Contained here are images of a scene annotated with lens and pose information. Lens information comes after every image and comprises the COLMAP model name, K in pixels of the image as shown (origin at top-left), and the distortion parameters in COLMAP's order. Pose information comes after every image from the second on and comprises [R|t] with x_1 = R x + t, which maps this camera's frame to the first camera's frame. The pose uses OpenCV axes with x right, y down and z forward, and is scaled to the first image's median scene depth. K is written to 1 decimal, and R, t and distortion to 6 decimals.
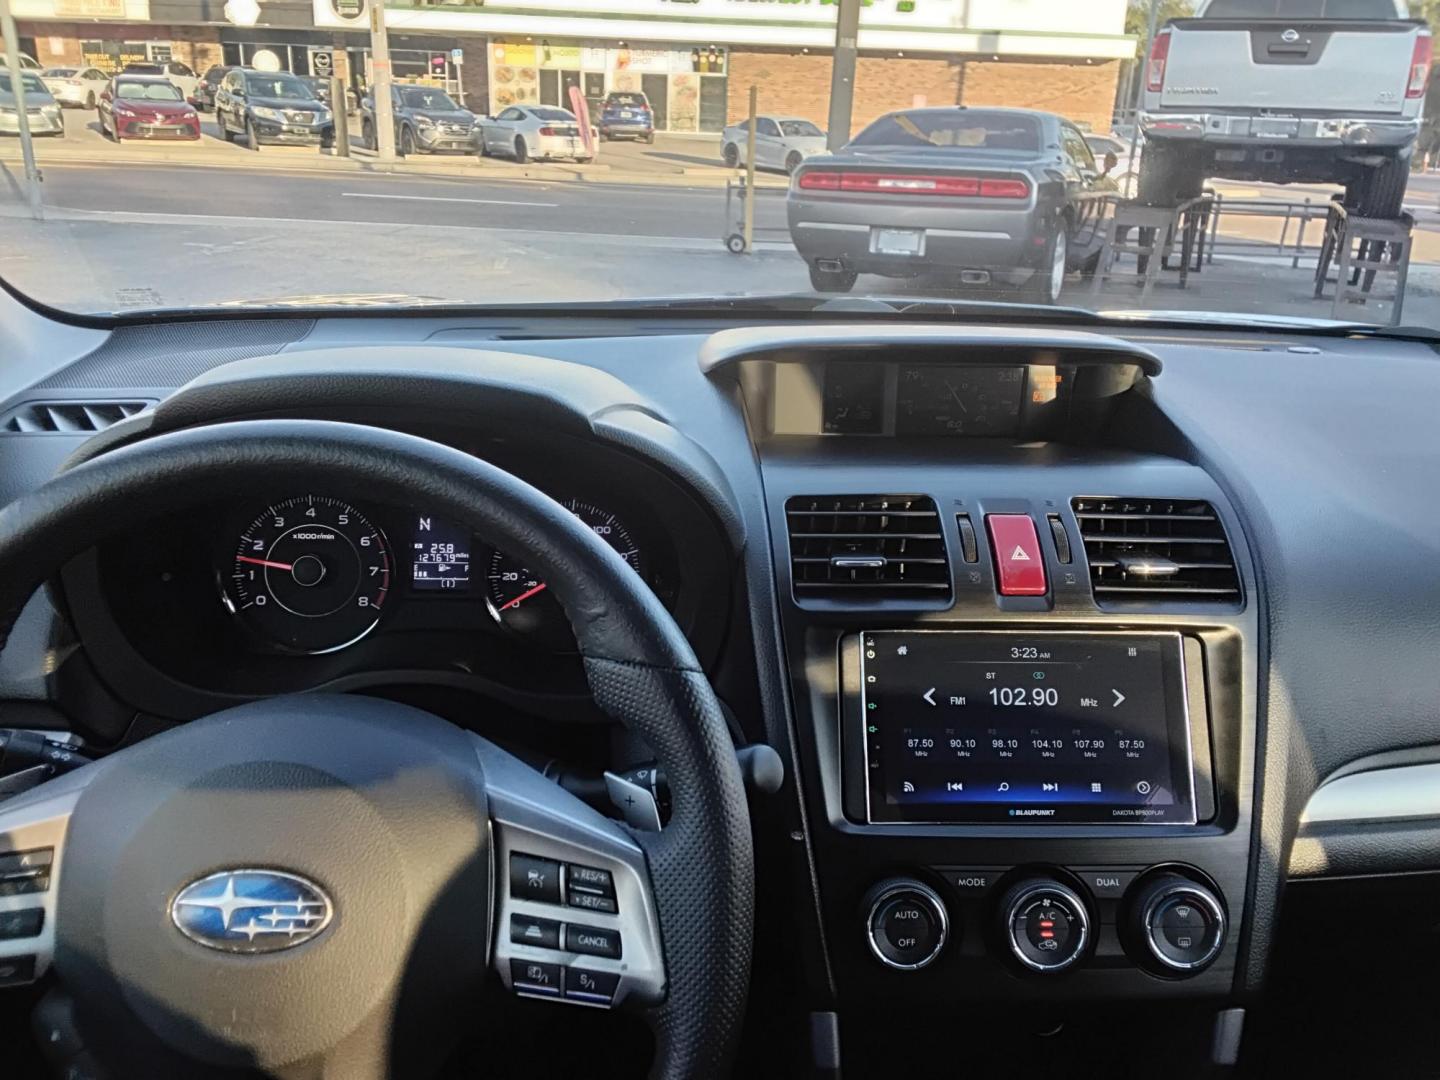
lens RADIAL K [[1135.2, 0, 720.0], [0, 1135.2, 540.0], [0, 0, 1]] dist [0.102475, -0.151403]
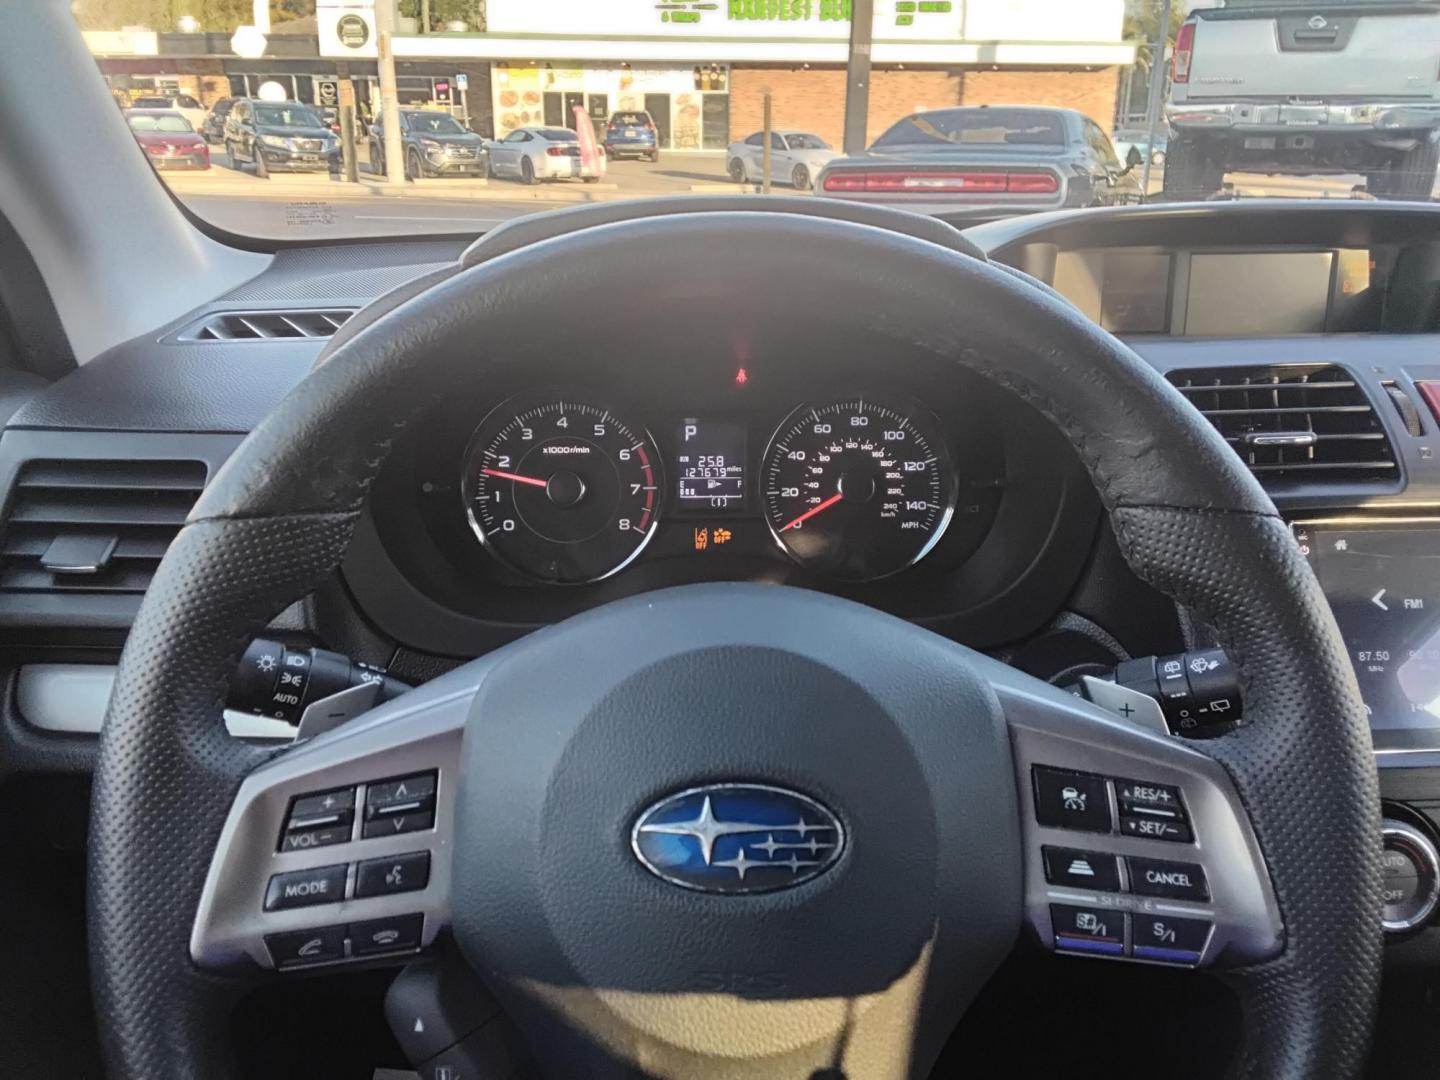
lens RADIAL K [[1133.0, 0, 721.6], [0, 1133.0, 537.5], [0, 0, 1]] dist [0.103062, -0.154562]
pose [[0.999604, -0.027240, -0.007120, -0.005833], [0.027122, 0.999502, -0.016148, 0.001987], [0.007556, 0.015949, 0.999844, 0.003717]]
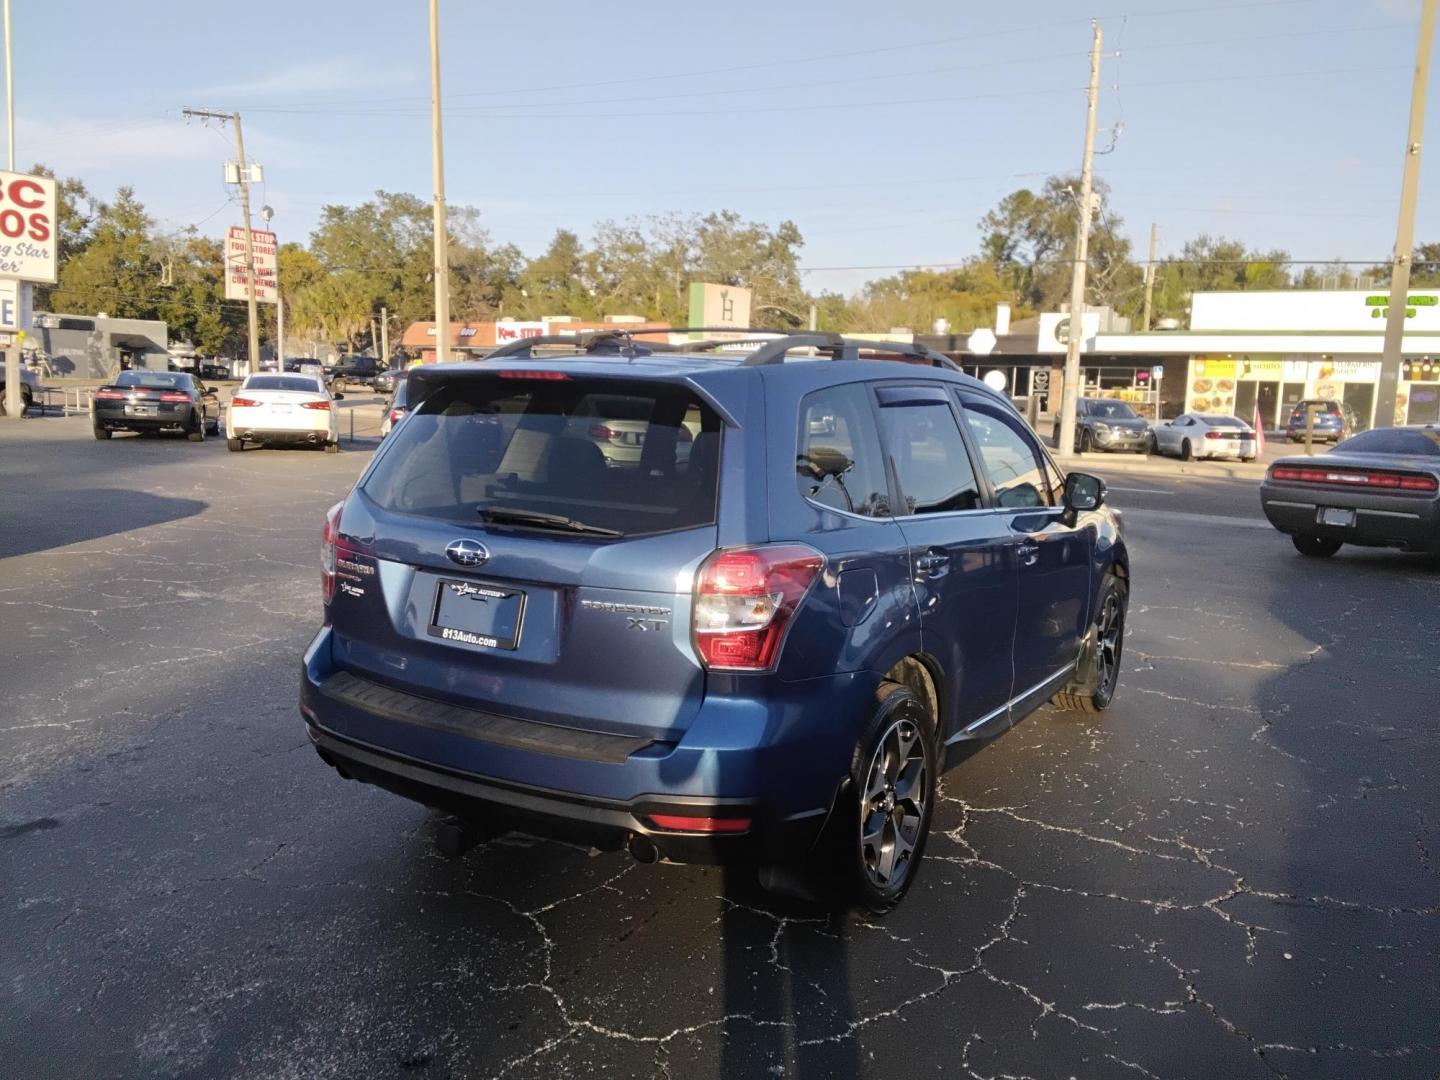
lens RADIAL K [[1143.1, 0, 715.1], [0, 1143.1, 532.7], [0, 0, 1]] dist [0.093391, -0.133725]
pose [[0.824338, 0.060744, -0.562830, 0.088994], [-0.200128, 0.961296, -0.189365, 0.047357], [0.529543, 0.268738, 0.804589, -0.141764]]
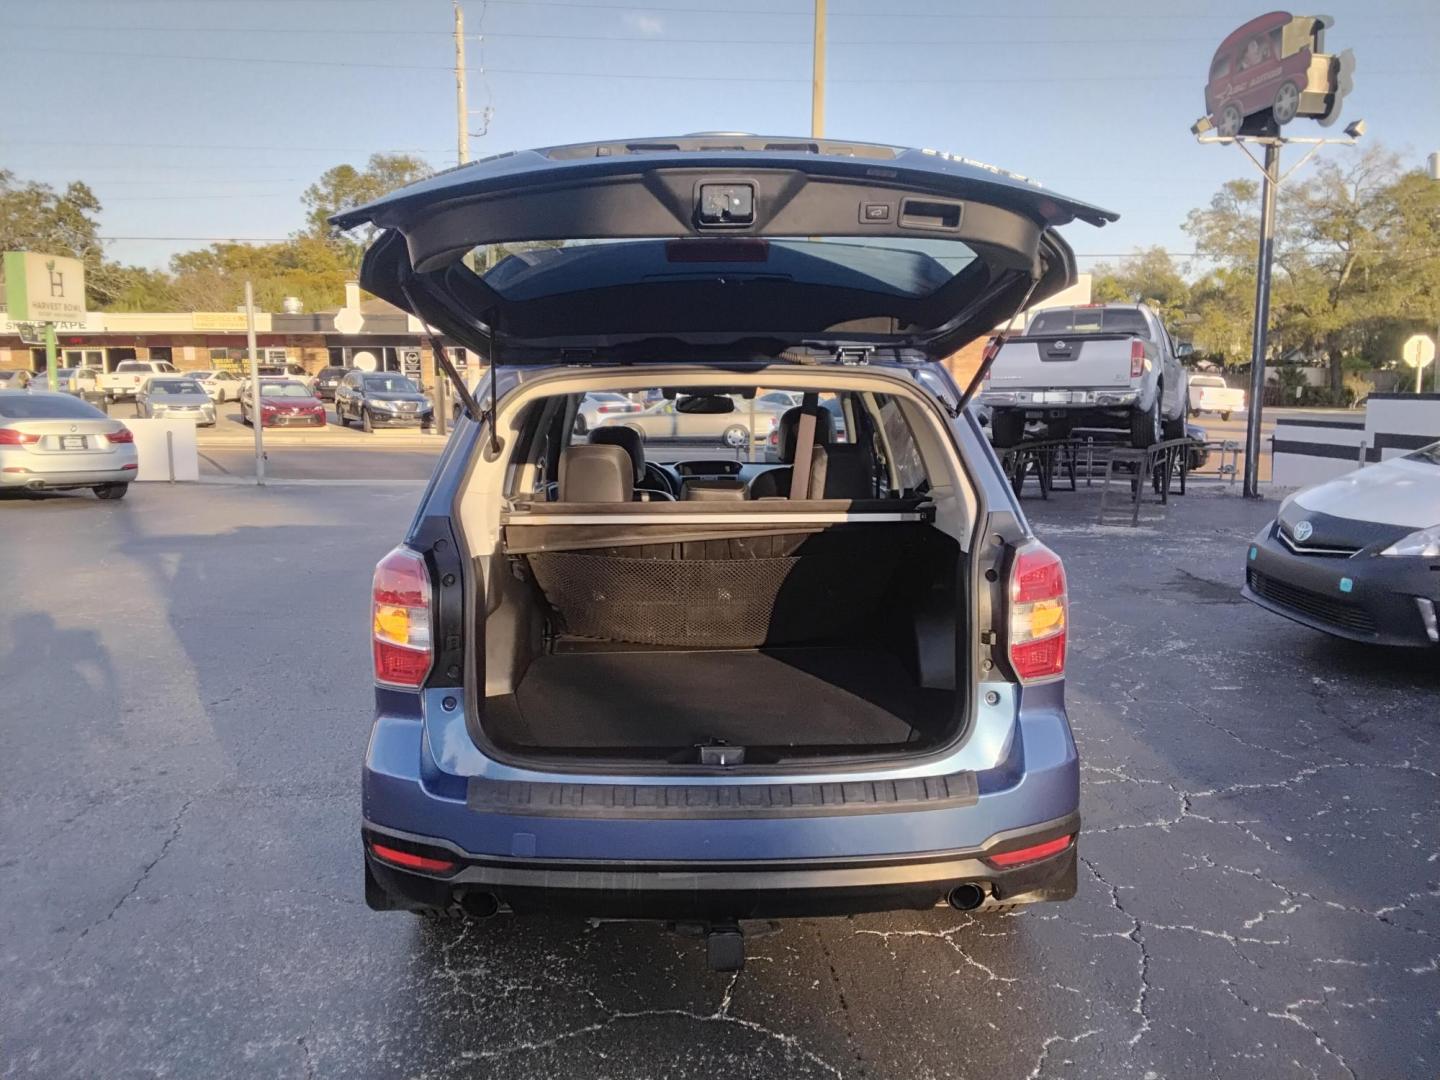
lens RADIAL K [[1135.2, 0, 720.0], [0, 1135.2, 540.0], [0, 0, 1]] dist [0.102475, -0.151403]
pose [[0.998732, -0.034735, -0.036427, 0.013629], [0.026058, 0.975997, -0.216219, 0.047870], [0.043063, 0.214995, 0.975665, -0.150922]]
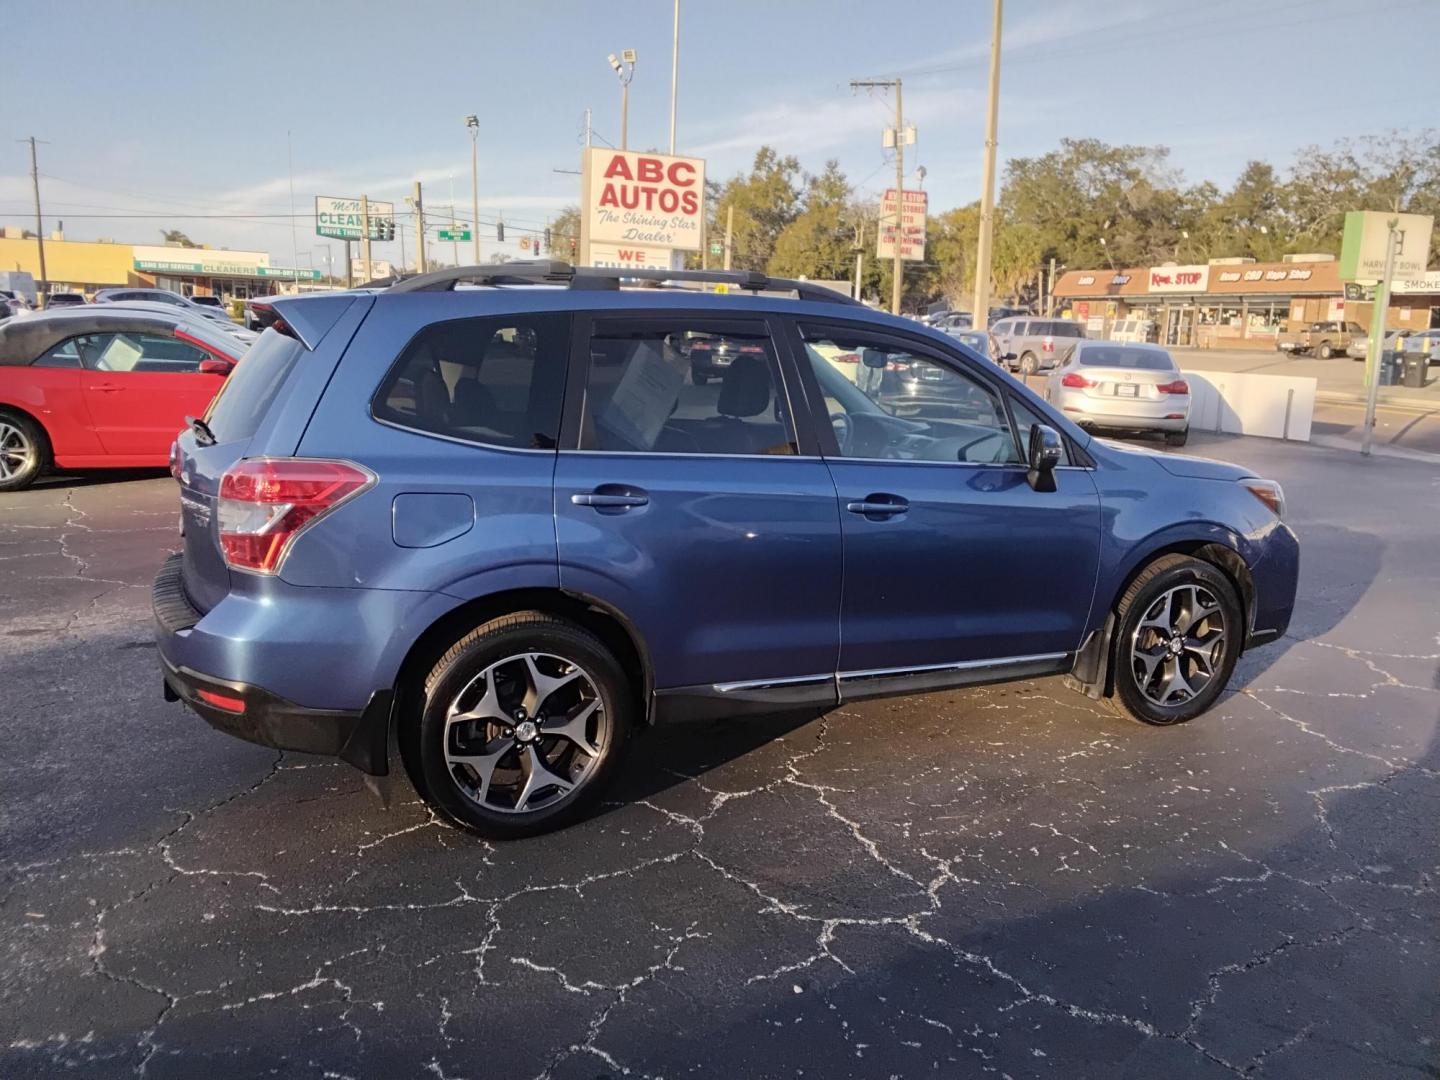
lens RADIAL K [[1135.2, 0, 720.0], [0, 1135.2, 540.0], [0, 0, 1]] dist [0.102475, -0.151403]
pose [[0.377537, 0.148876, -0.913948, 0.152342], [-0.336818, 0.941462, 0.014224, 0.020324], [0.862566, 0.302465, 0.405581, -0.064658]]
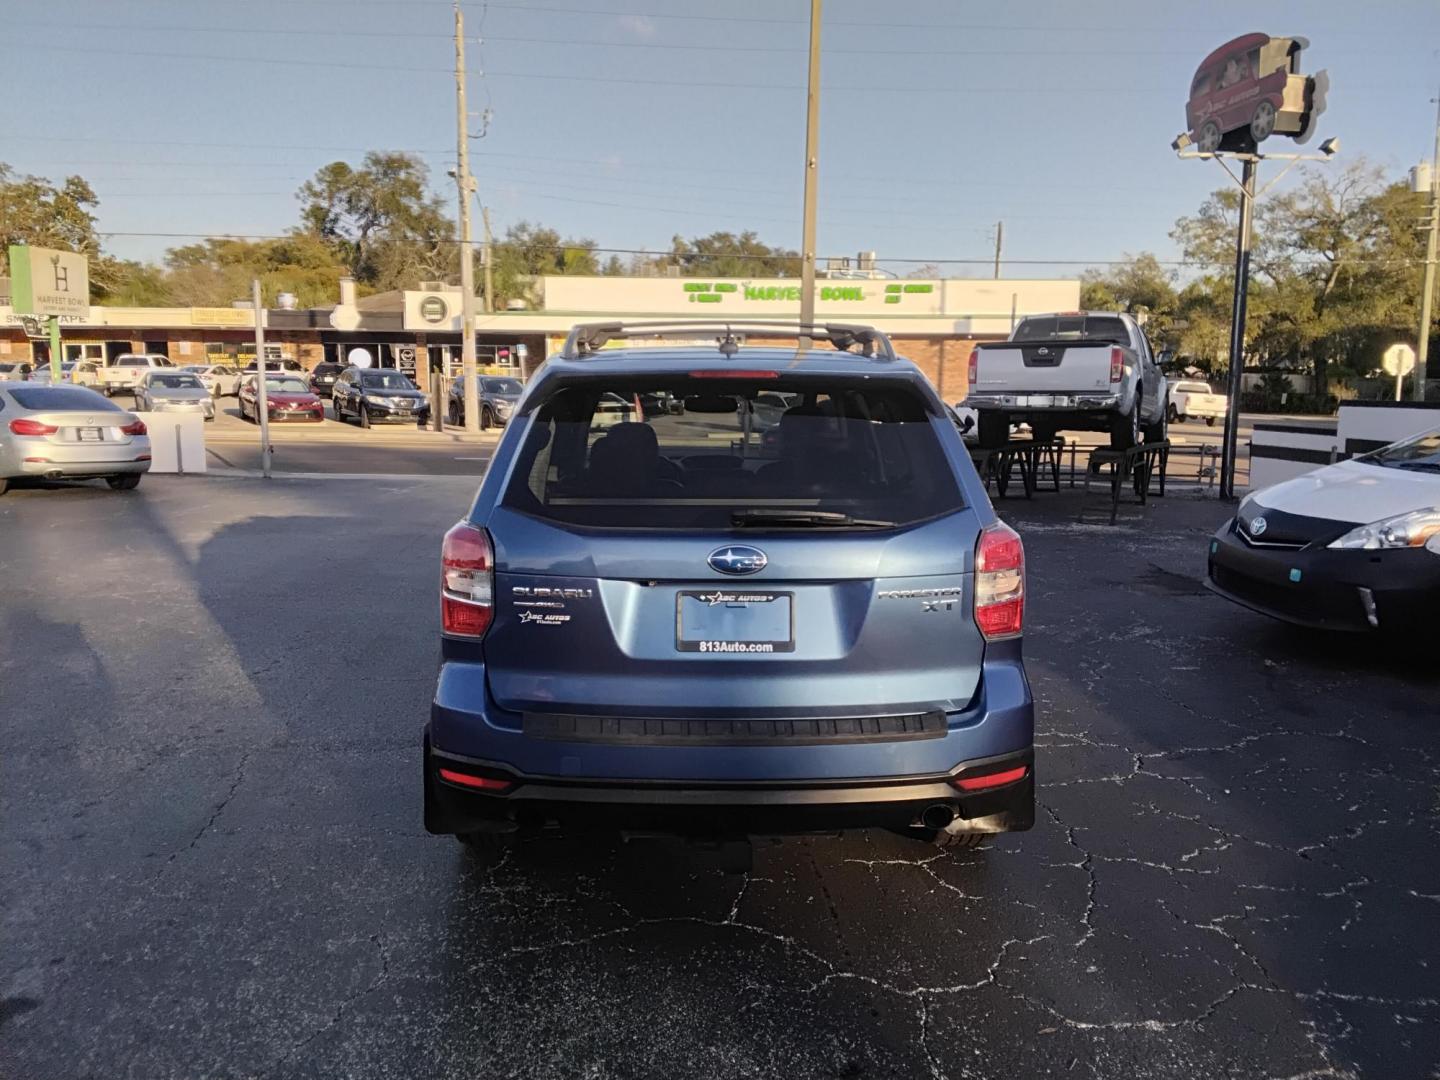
lens RADIAL K [[1135.2, 0, 720.0], [0, 1135.2, 540.0], [0, 0, 1]] dist [0.102475, -0.151403]
pose [[0.999315, -0.024743, -0.027516, 0.011823], [0.018209, 0.976129, -0.216428, 0.053812], [0.032214, 0.215779, 0.975911, -0.167255]]
